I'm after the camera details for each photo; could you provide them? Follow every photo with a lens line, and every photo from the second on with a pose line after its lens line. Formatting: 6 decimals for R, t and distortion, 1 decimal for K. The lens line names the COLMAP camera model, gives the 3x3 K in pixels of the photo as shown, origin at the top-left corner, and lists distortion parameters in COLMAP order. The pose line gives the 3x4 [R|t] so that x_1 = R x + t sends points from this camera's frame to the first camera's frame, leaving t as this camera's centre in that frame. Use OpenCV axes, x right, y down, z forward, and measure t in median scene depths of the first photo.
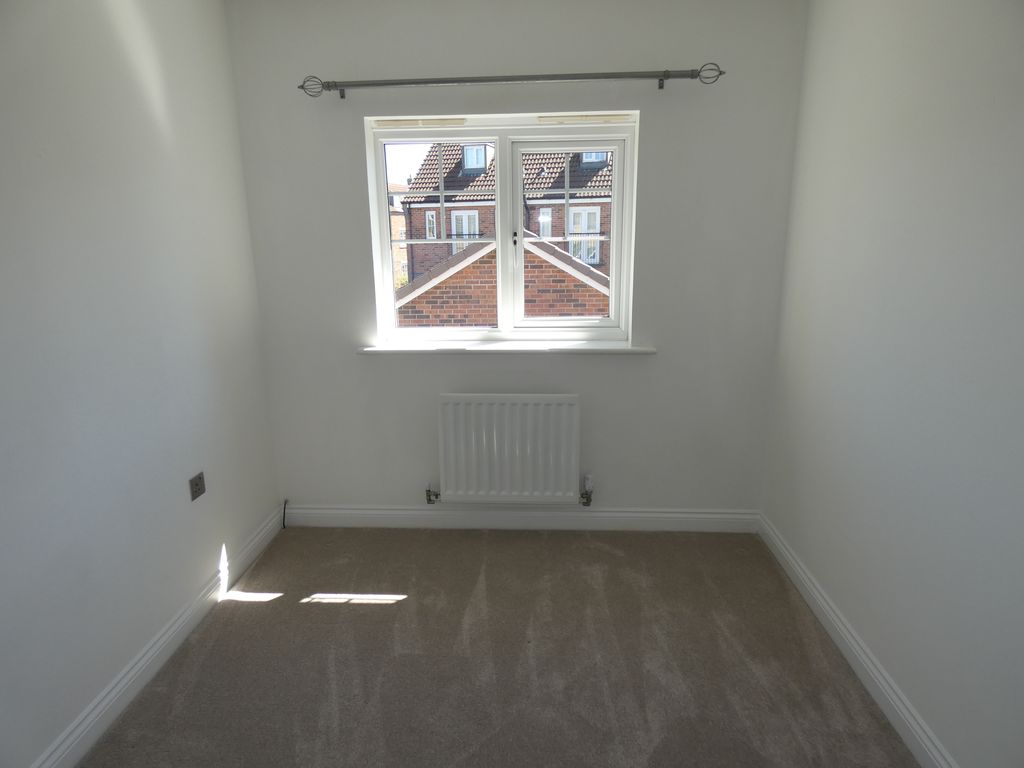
lens RADIAL K [[615.4, 0, 506.3], [0, 615.4, 383.3], [0, 0, 1]] dist [0.002765, -0.006195]
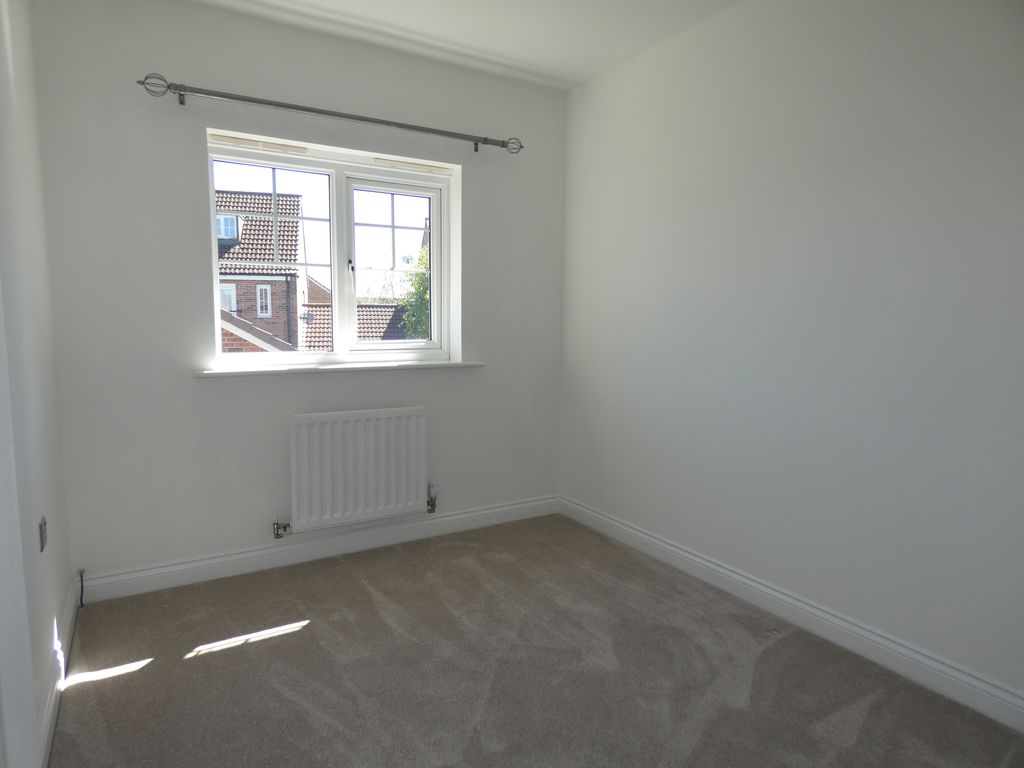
lens RADIAL K [[615.4, 0, 510.2], [0, 615.4, 382.3], [0, 0, 1]] dist [0.002765, -0.006195]
pose [[0.826597, -0.040435, 0.561339, -0.368016], [0.116975, 0.987977, -0.101085, 0.104326], [-0.550503, 0.149219, 0.821389, 0.010078]]
